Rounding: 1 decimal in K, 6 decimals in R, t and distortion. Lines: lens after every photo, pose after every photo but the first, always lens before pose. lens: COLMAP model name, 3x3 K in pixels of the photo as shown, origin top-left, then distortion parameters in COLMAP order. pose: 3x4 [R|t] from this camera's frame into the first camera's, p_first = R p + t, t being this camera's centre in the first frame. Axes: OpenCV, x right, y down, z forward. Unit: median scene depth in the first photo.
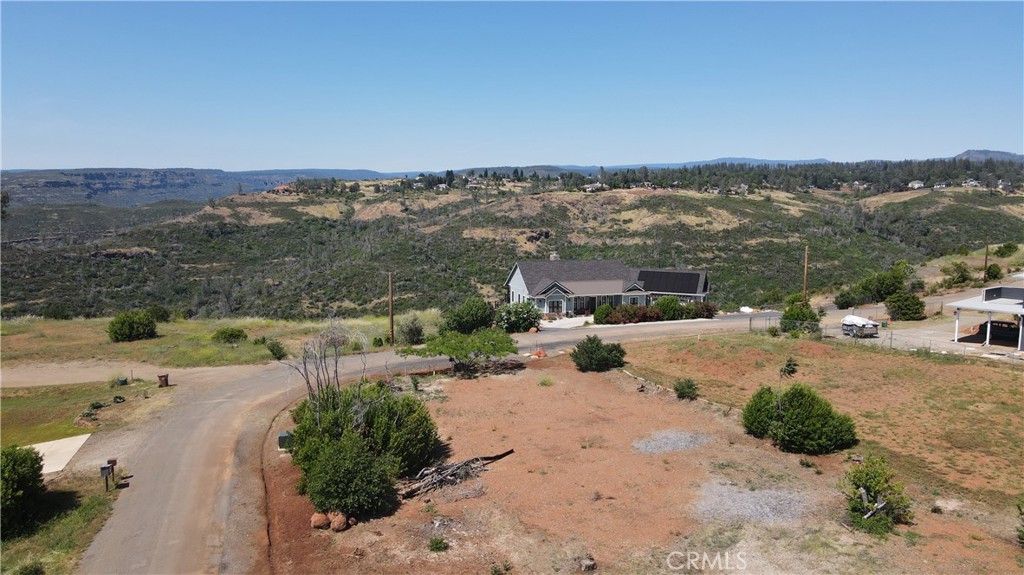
lens RADIAL K [[752.9, 0, 507.4], [0, 752.9, 287.9], [0, 0, 1]] dist [0.003922, 0.028100]
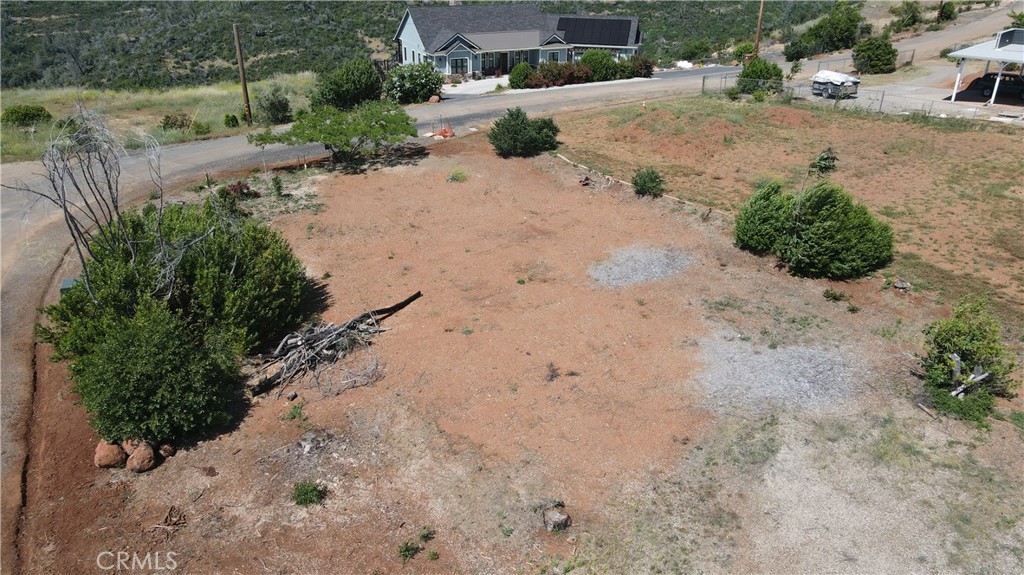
lens RADIAL K [[752.9, 0, 508.1], [0, 752.9, 283.3], [0, 0, 1]] dist [0.003922, 0.028100]
pose [[0.990360, -0.059109, 0.125271, 0.000764], [0.017723, 0.951020, 0.308620, -0.002823], [-0.137378, -0.303425, 0.942900, 0.216552]]
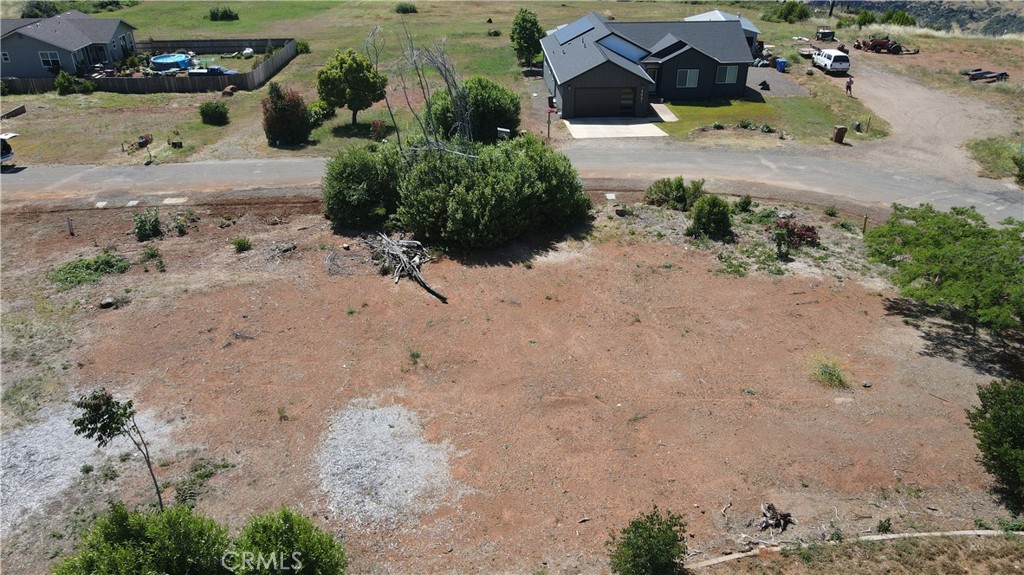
lens RADIAL K [[752.9, 0, 508.0], [0, 752.9, 285.4], [0, 0, 1]] dist [0.003922, 0.028100]
pose [[-0.236681, 0.461131, -0.855184, 0.359764], [-0.121672, 0.859196, 0.496969, -0.088061], [0.963939, 0.221675, -0.147249, 0.730604]]
